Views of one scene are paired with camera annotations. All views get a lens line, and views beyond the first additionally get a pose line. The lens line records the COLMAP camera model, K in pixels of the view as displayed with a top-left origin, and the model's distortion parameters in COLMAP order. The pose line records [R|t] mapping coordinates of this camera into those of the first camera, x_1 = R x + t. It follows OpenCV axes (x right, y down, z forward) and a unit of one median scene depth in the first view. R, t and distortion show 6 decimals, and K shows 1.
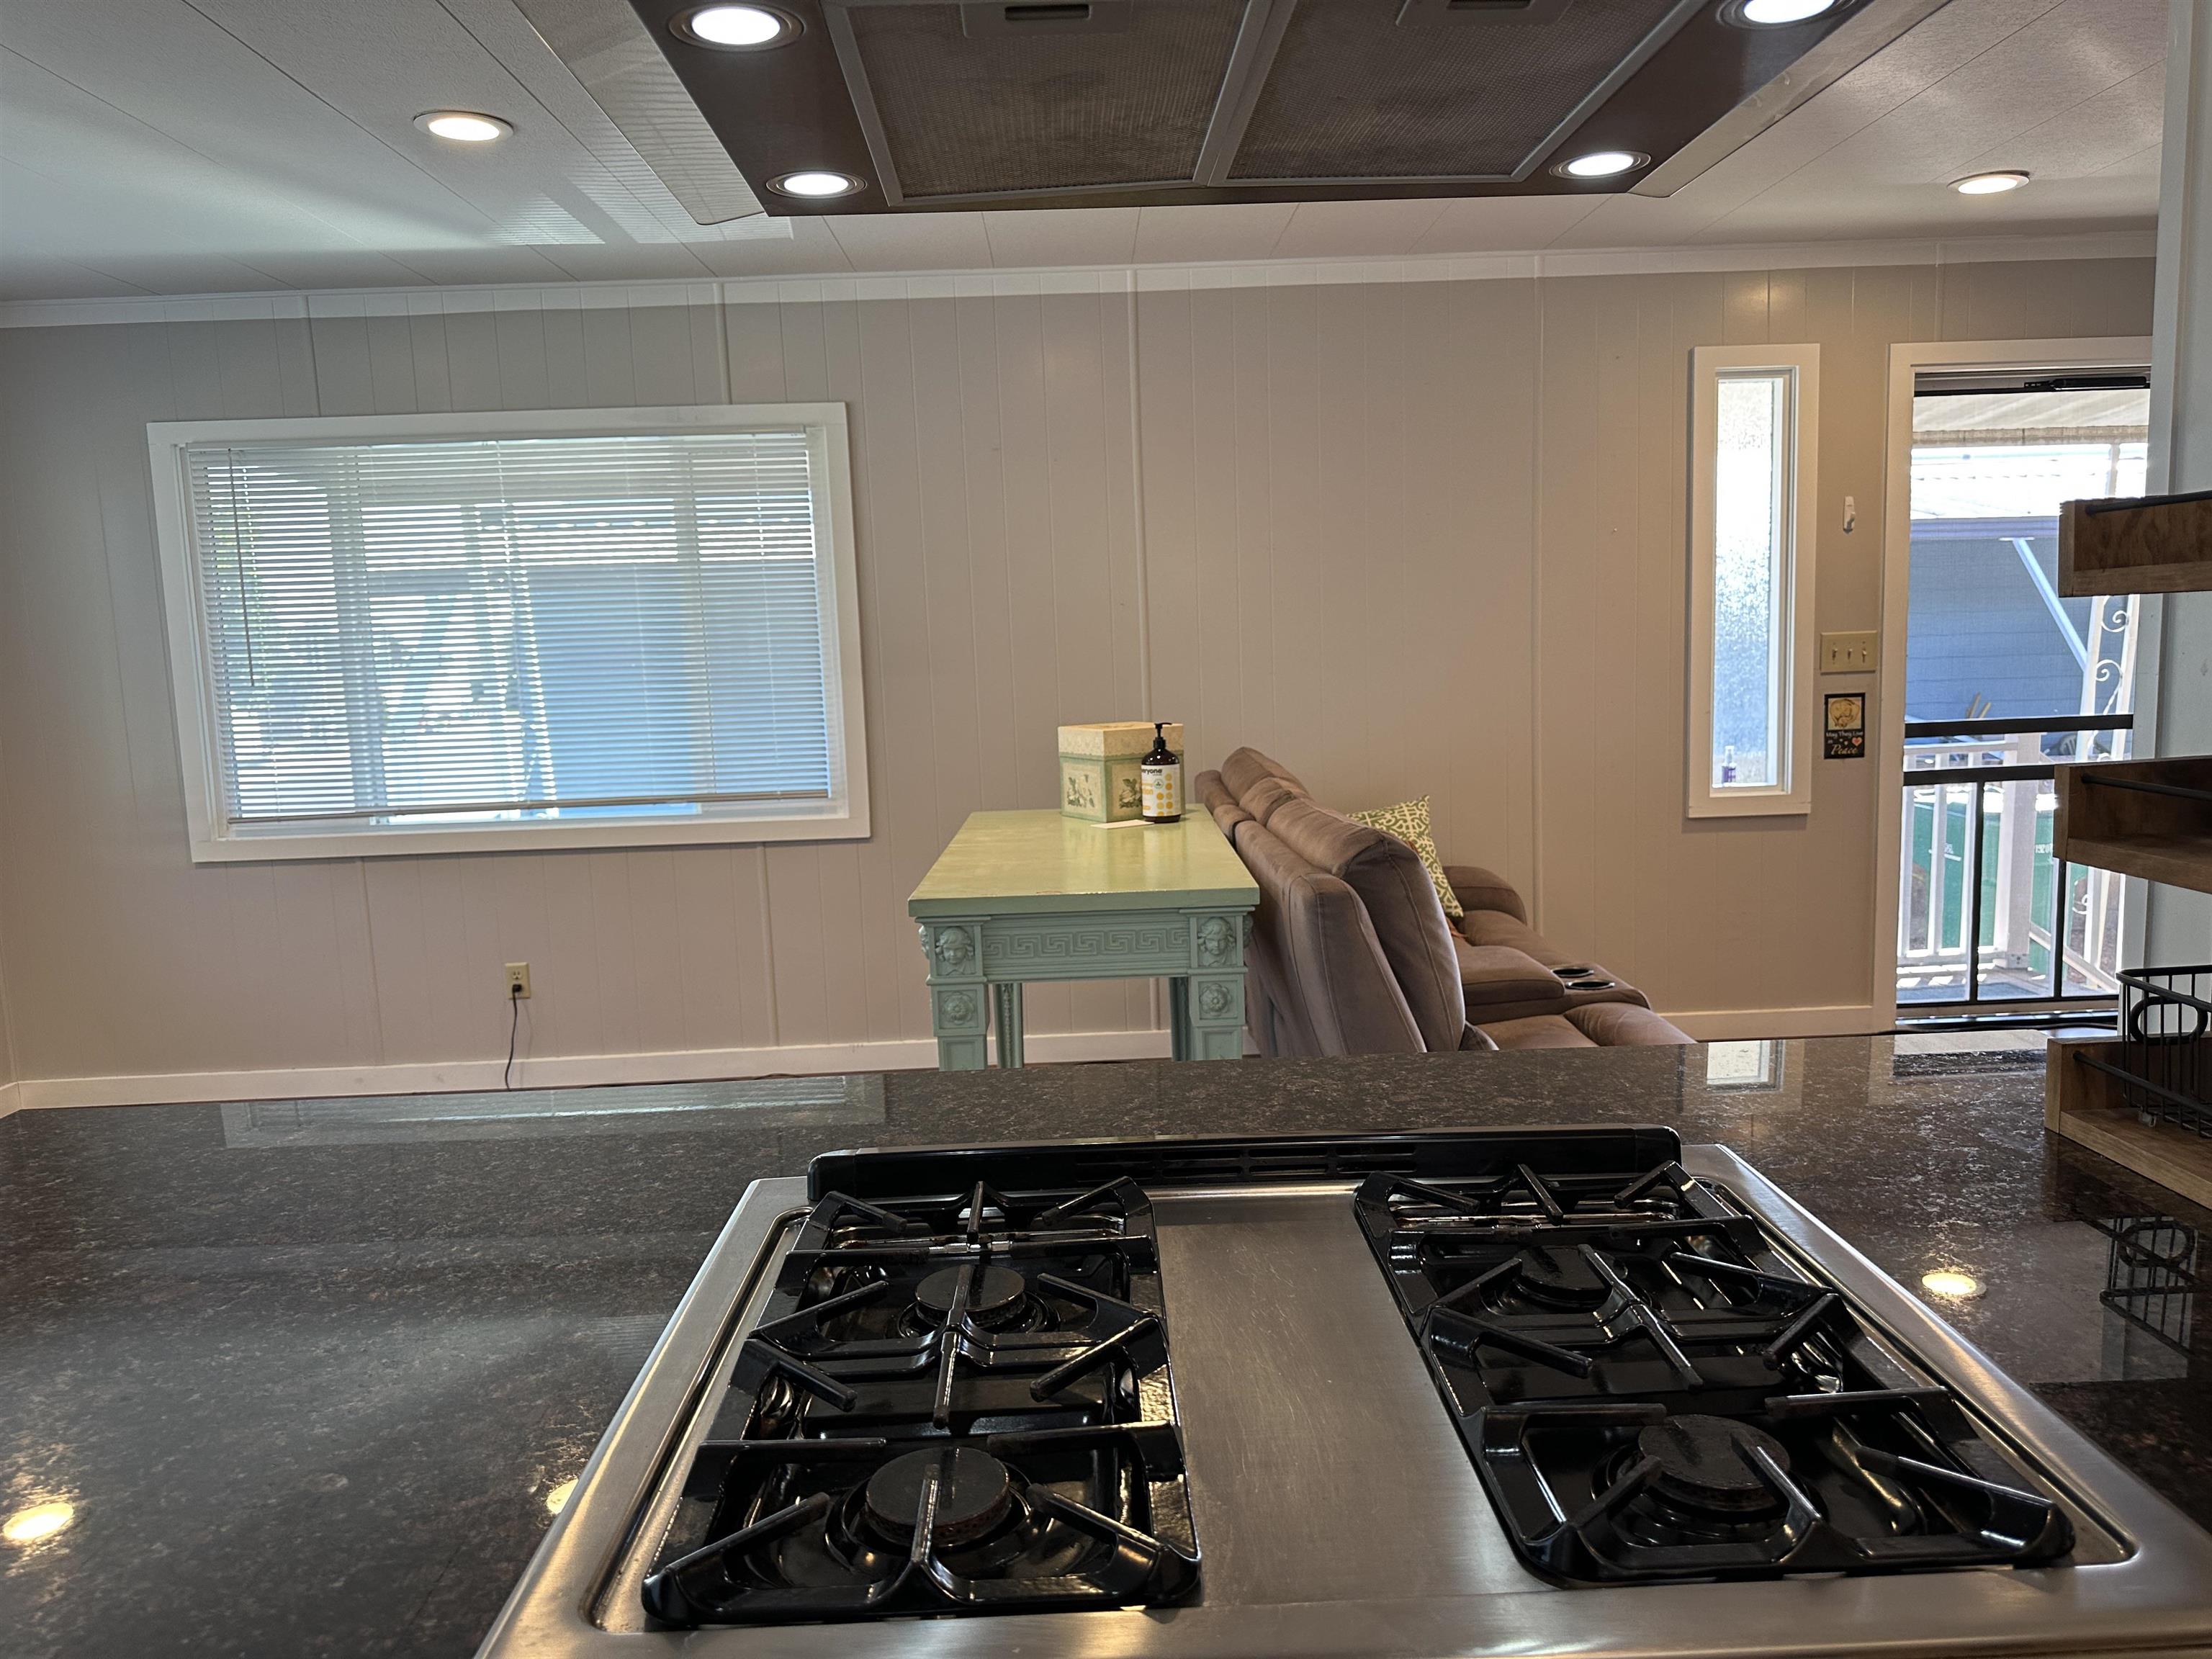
lens RADIAL K [[1545.7, 0, 1100.4], [0, 1545.7, 832.3], [0, 0, 1]] dist [0.071667, -0.075197]
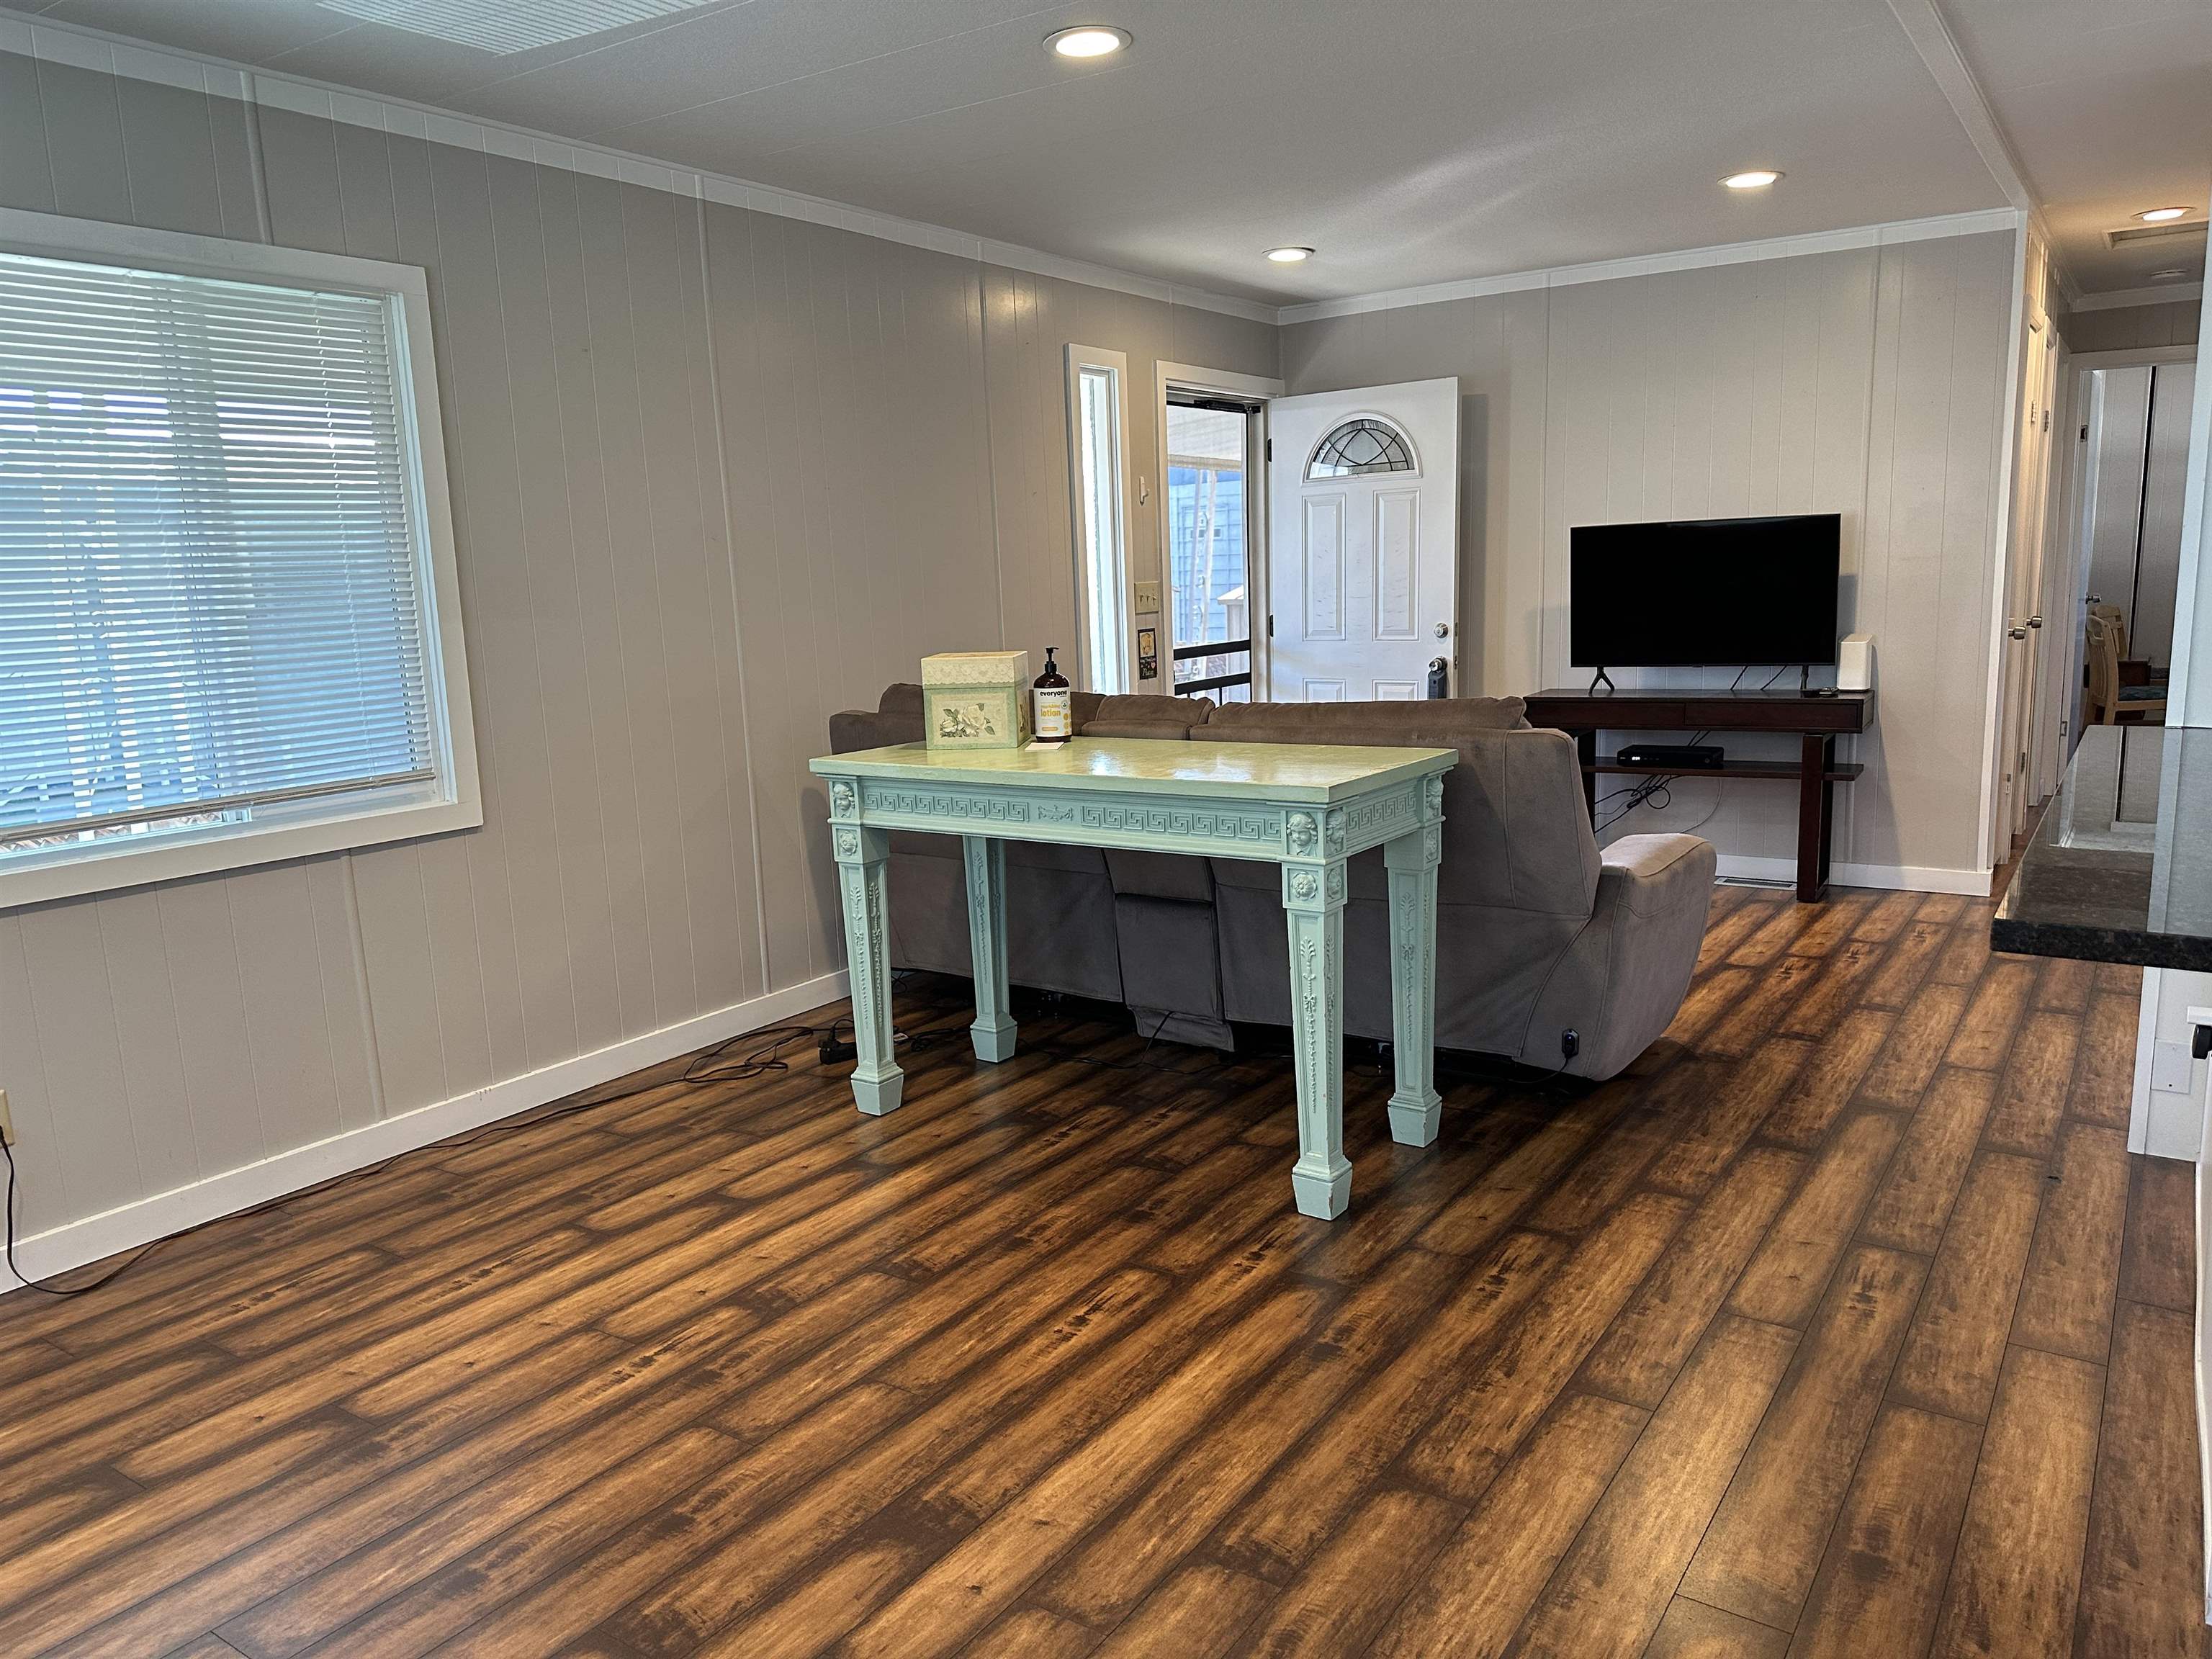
lens RADIAL K [[1545.7, 0, 1157.5], [0, 1545.7, 803.0], [0, 0, 1]] dist [0.071667, -0.075197]
pose [[0.591053, -0.108689, 0.799277, -0.722012], [0.117065, 0.991948, 0.048321, -0.008097], [-0.798093, 0.065006, 0.599017, 0.305887]]
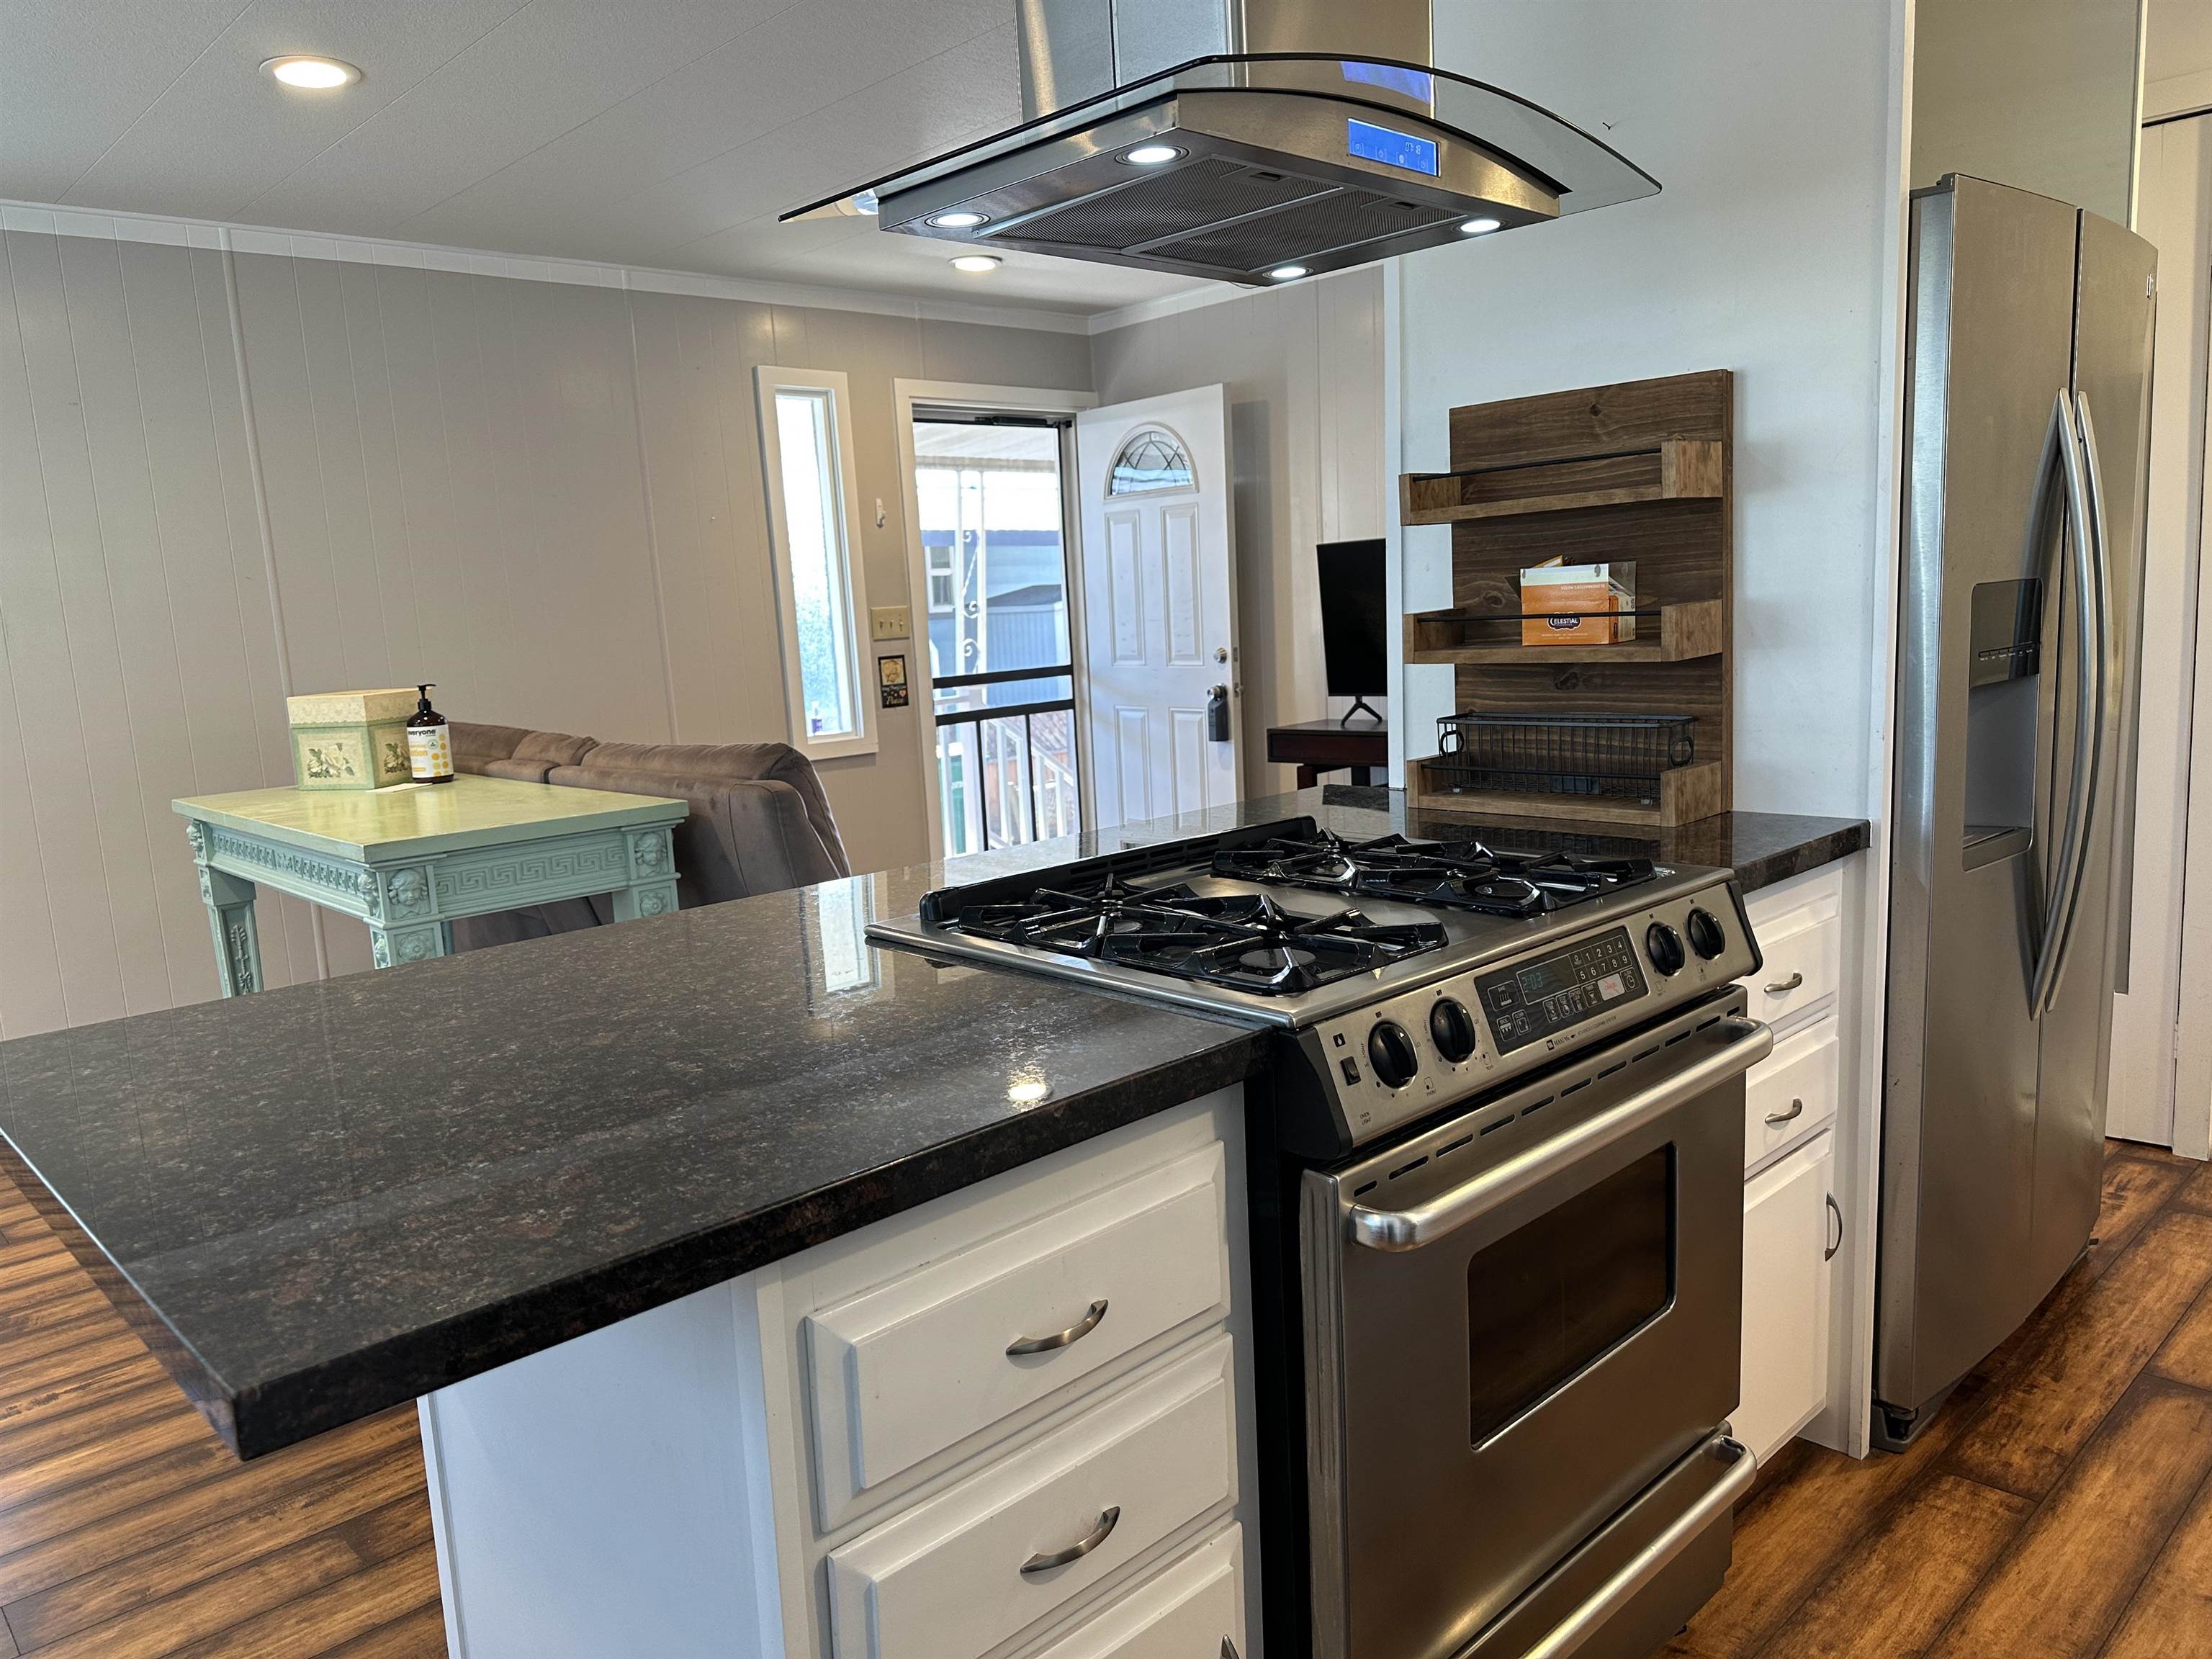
lens RADIAL K [[1545.7, 0, 1112.4], [0, 1545.7, 822.6], [0, 0, 1]] dist [0.071667, -0.075197]
pose [[0.743565, -0.101715, 0.660882, -0.293082], [0.110102, 0.993496, 0.029030, 0.036048], [-0.659537, 0.051178, 0.749928, -0.052970]]
